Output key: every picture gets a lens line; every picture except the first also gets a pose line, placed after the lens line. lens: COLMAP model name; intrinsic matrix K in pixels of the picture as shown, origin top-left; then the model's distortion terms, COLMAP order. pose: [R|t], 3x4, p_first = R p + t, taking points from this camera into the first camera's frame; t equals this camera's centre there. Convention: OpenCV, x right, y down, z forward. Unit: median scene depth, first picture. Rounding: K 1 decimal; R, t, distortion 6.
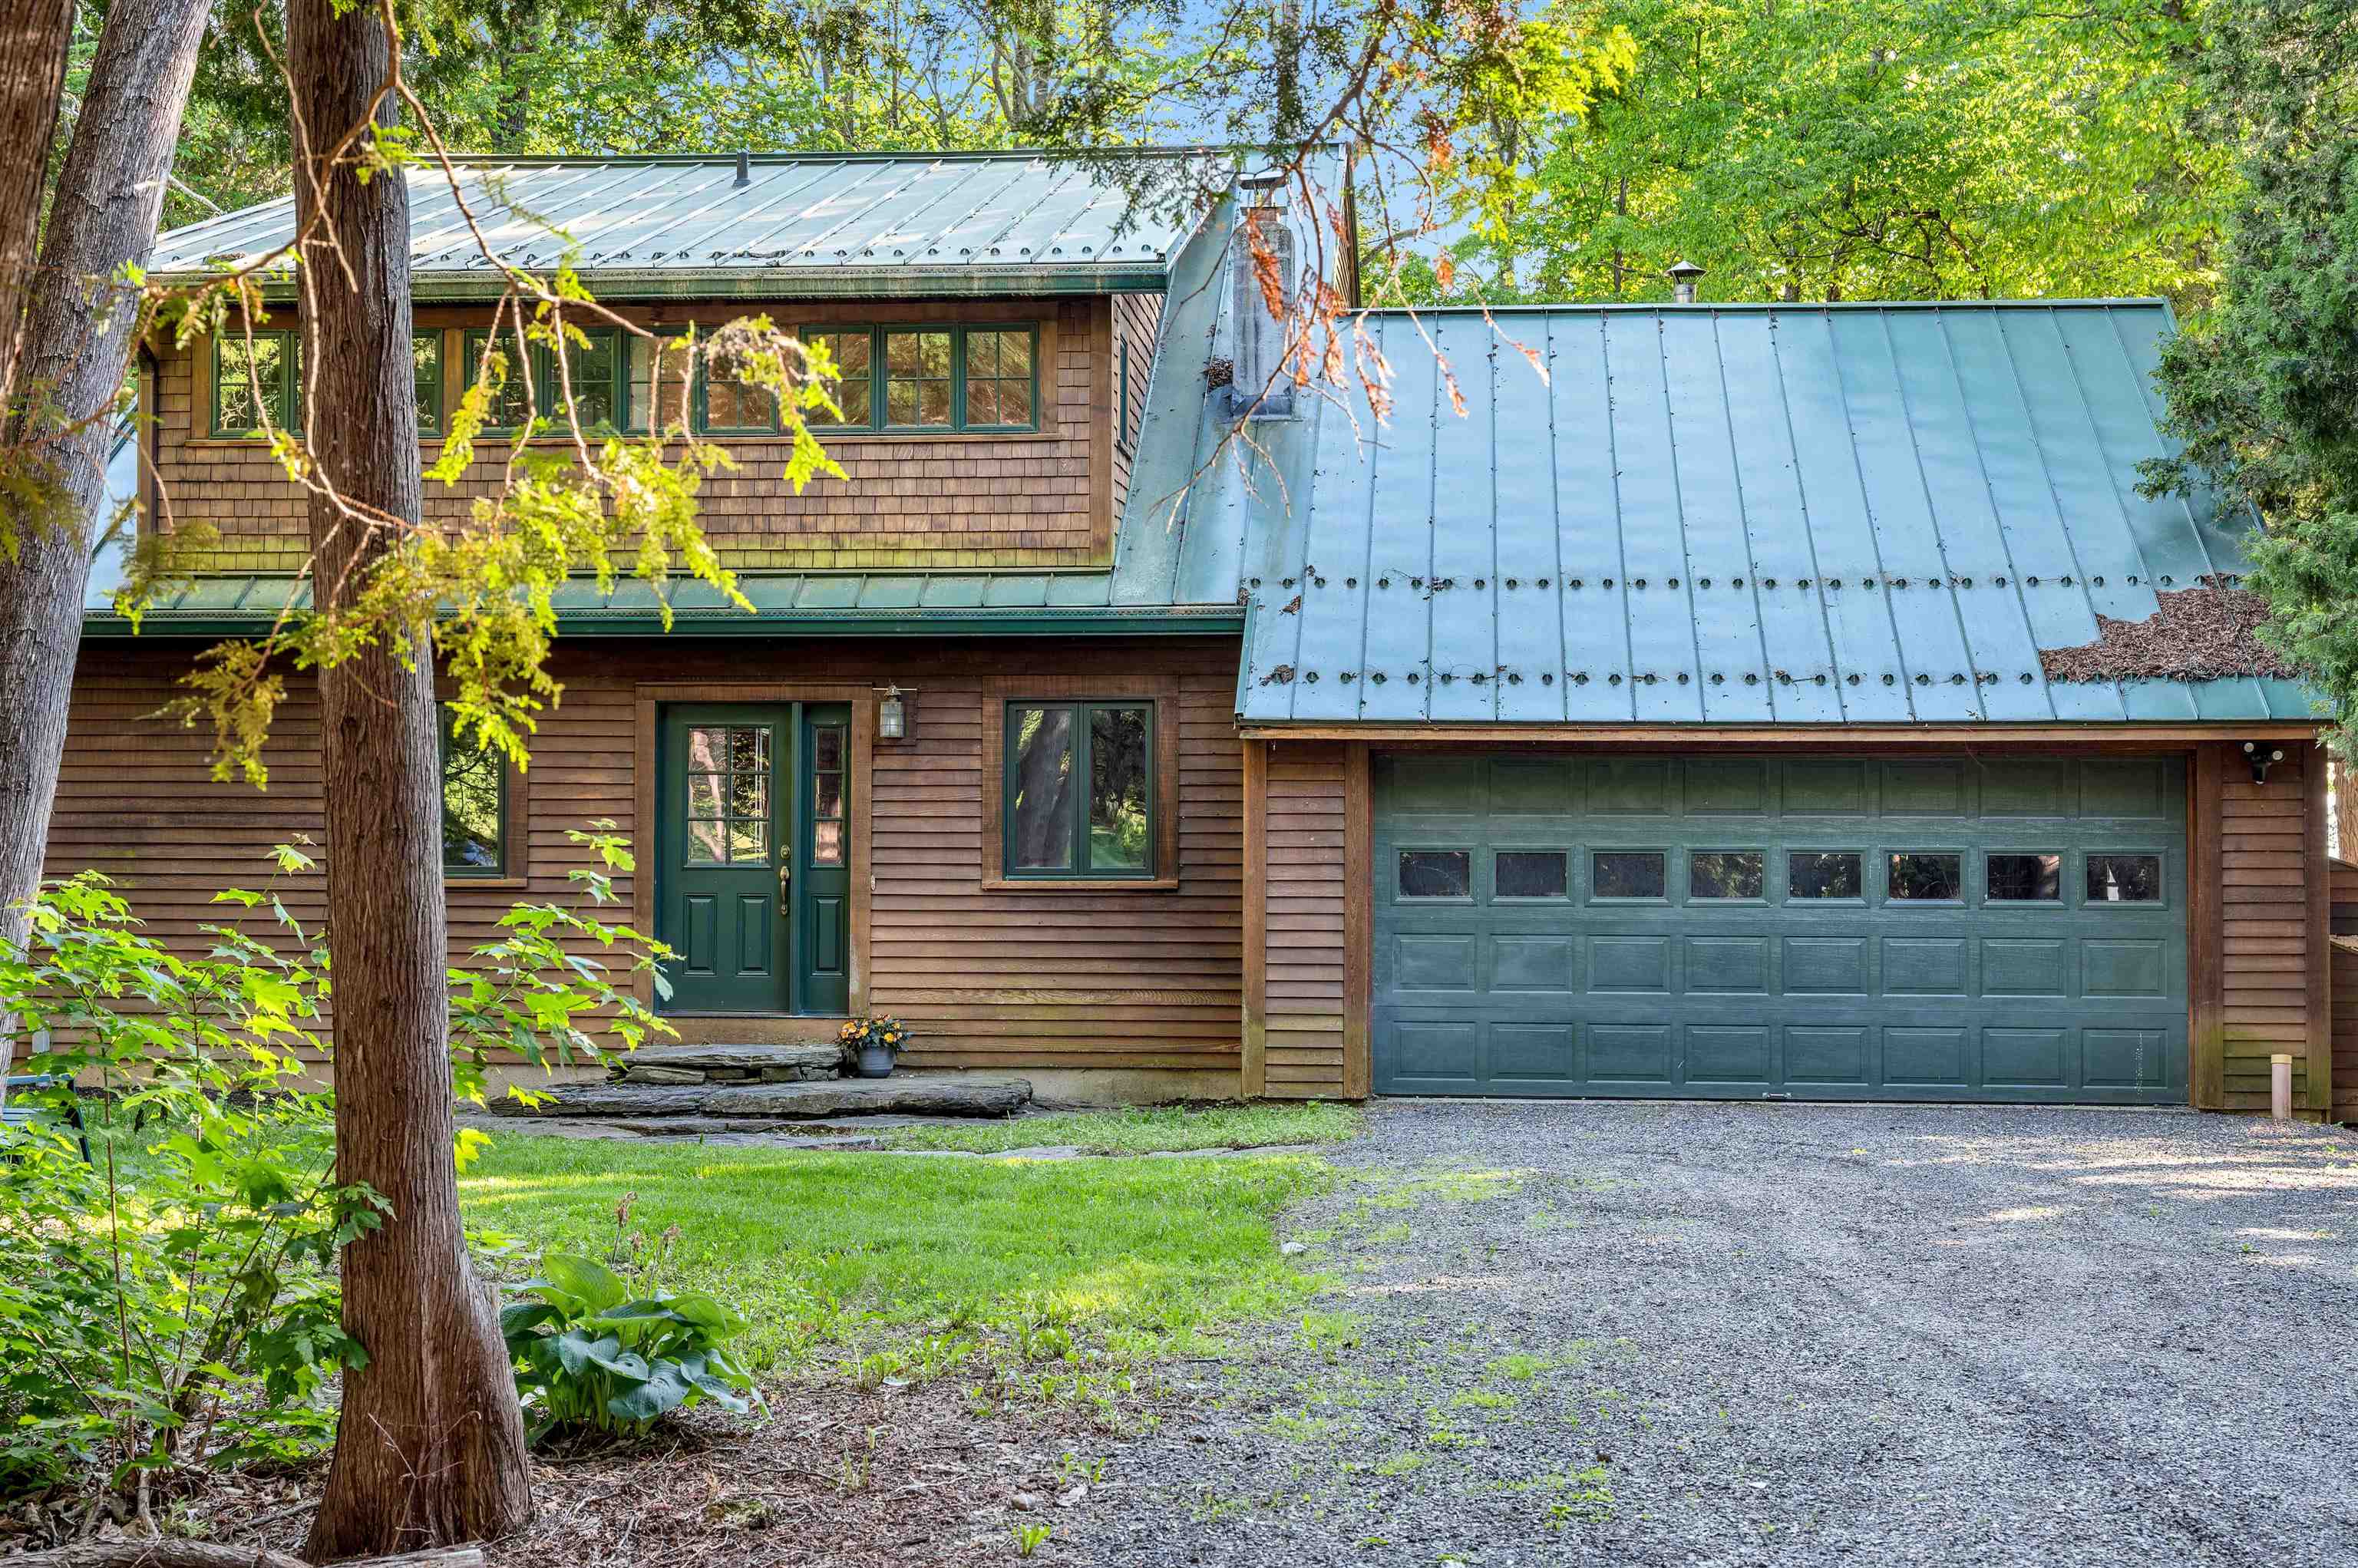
lens RADIAL K [[3270.2, 0, 1178.4], [0, 3270.2, 785.0], [0, 0, 1]] dist [0.026747, 0.000000]
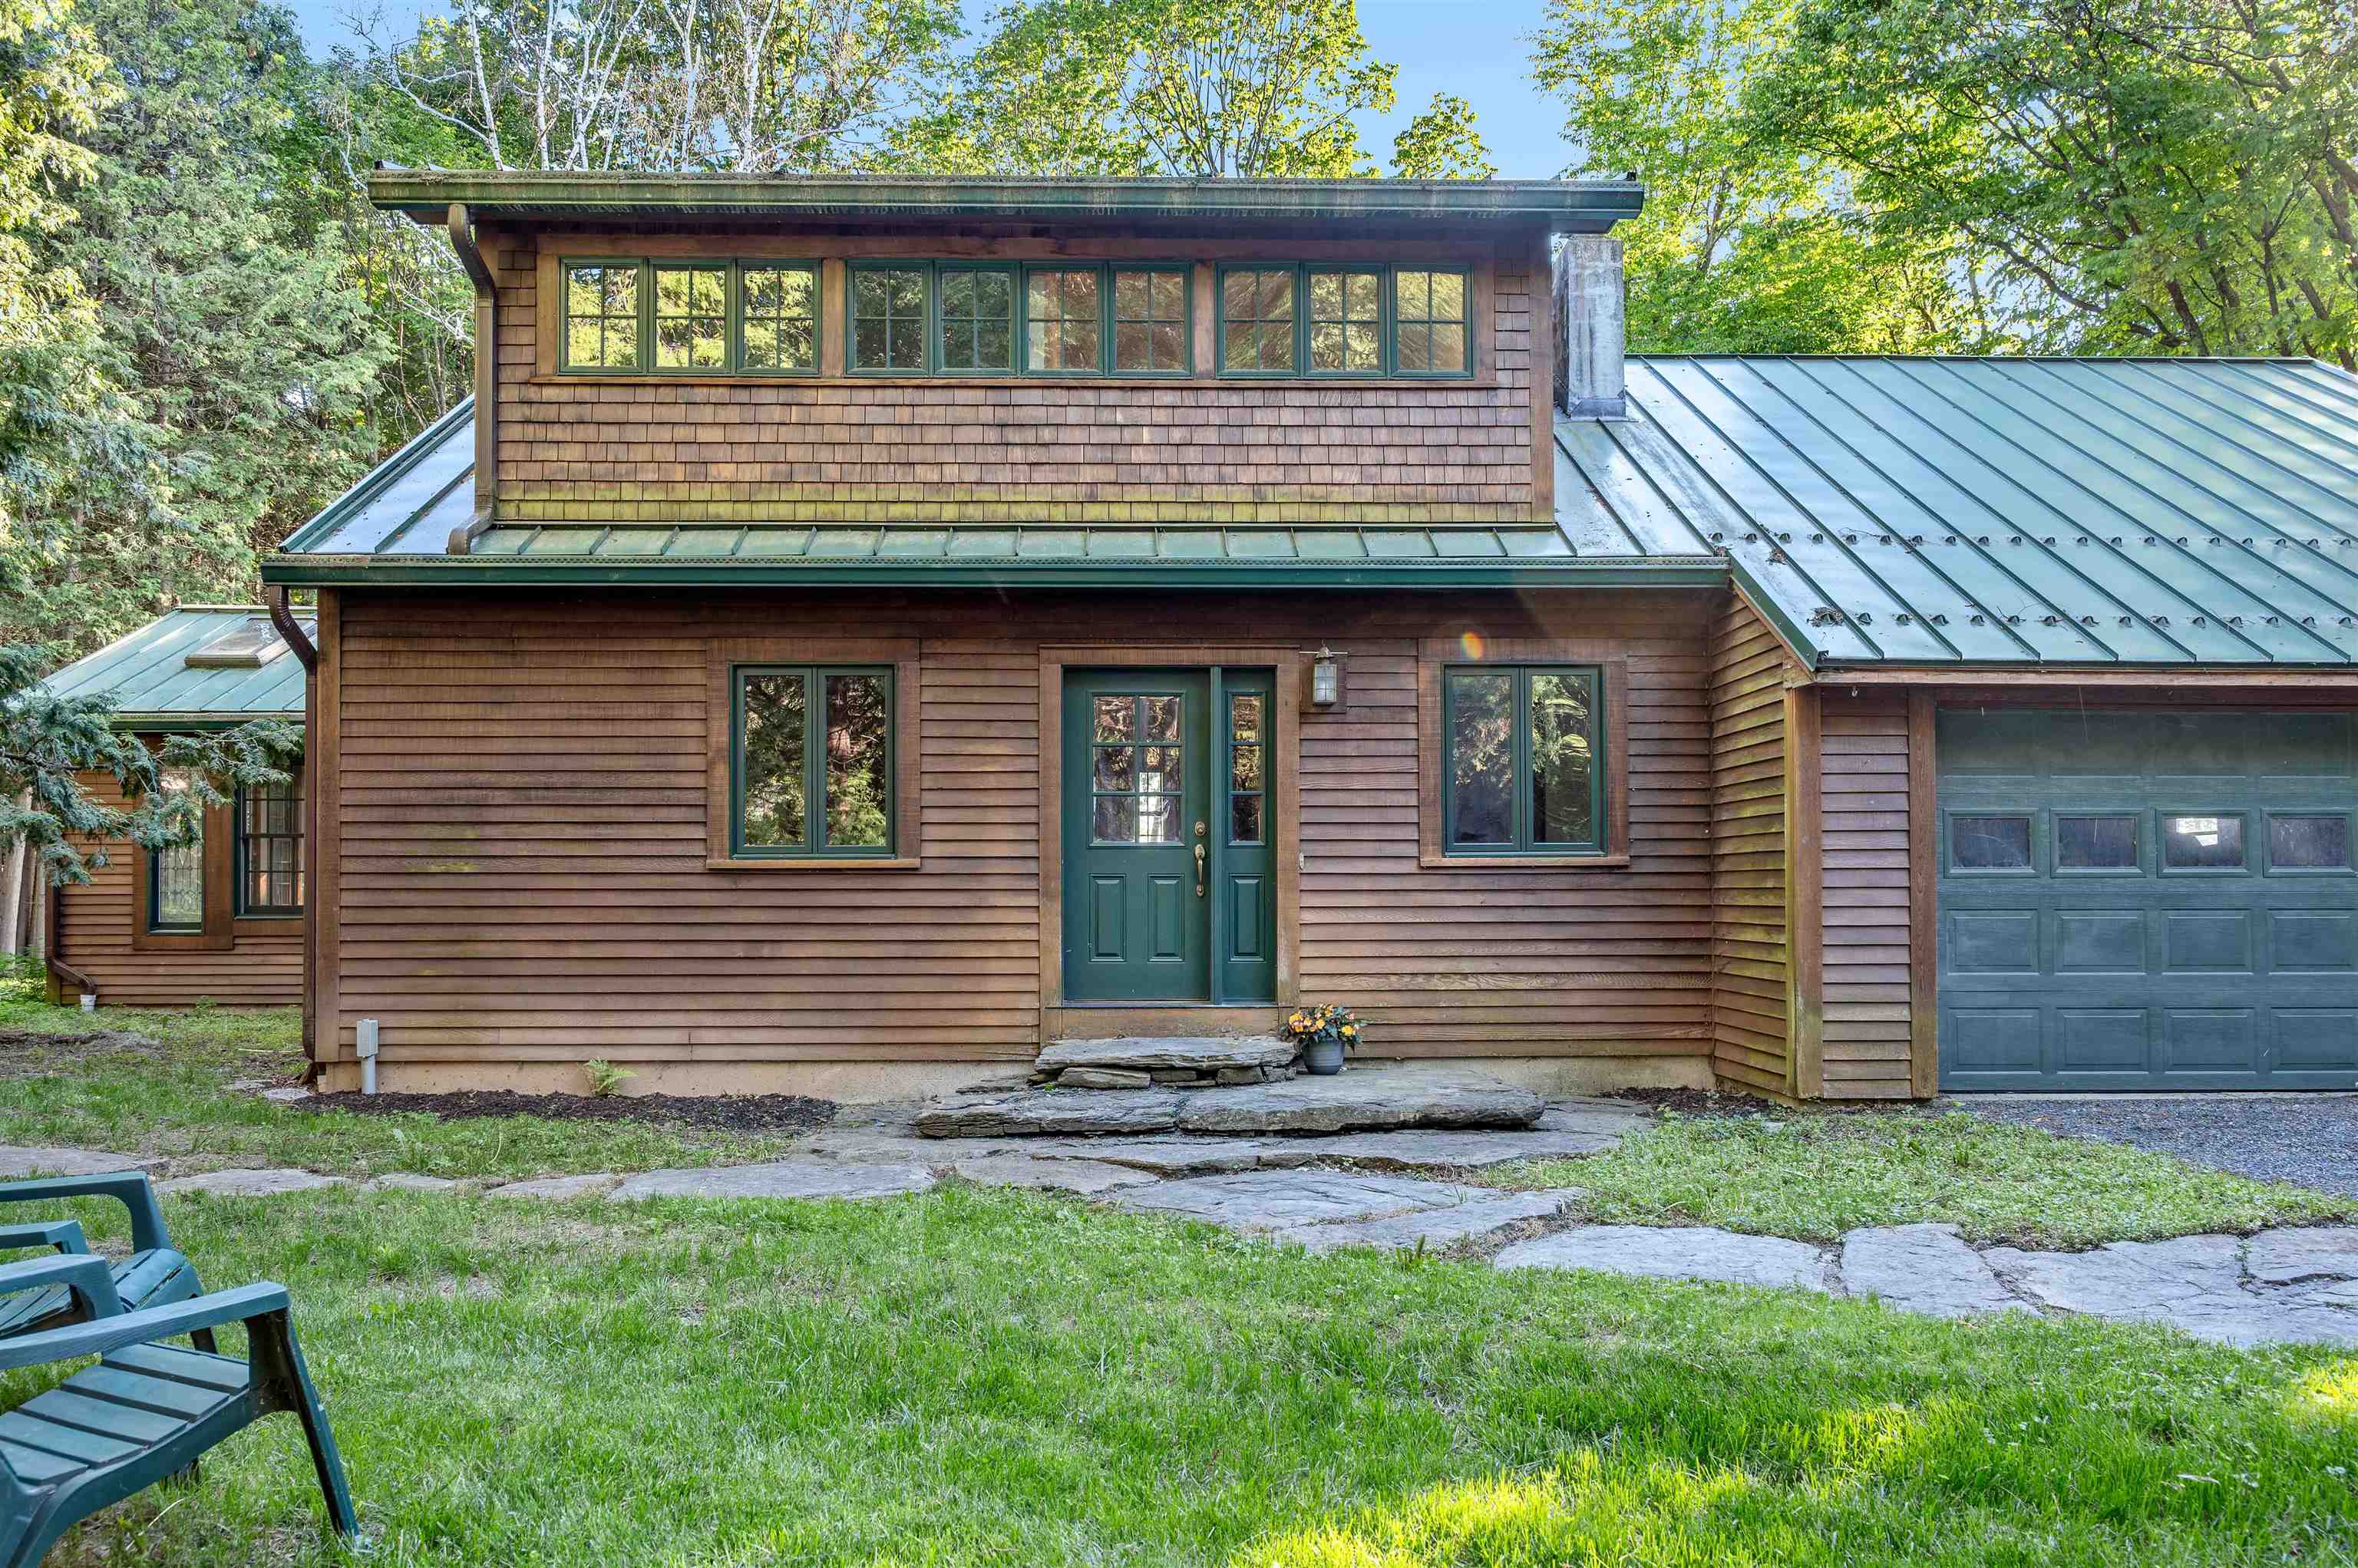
lens RADIAL K [[1611.5, 0, 1199.2], [0, 1611.5, 855.2], [0, 0, 1]] dist [-0.001320, 0.000999]
pose [[0.993717, -0.004167, 0.111841, -0.173852], [0.003596, 0.999979, 0.005304, 0.025873], [-0.111861, -0.004869, 0.993712, 0.550499]]
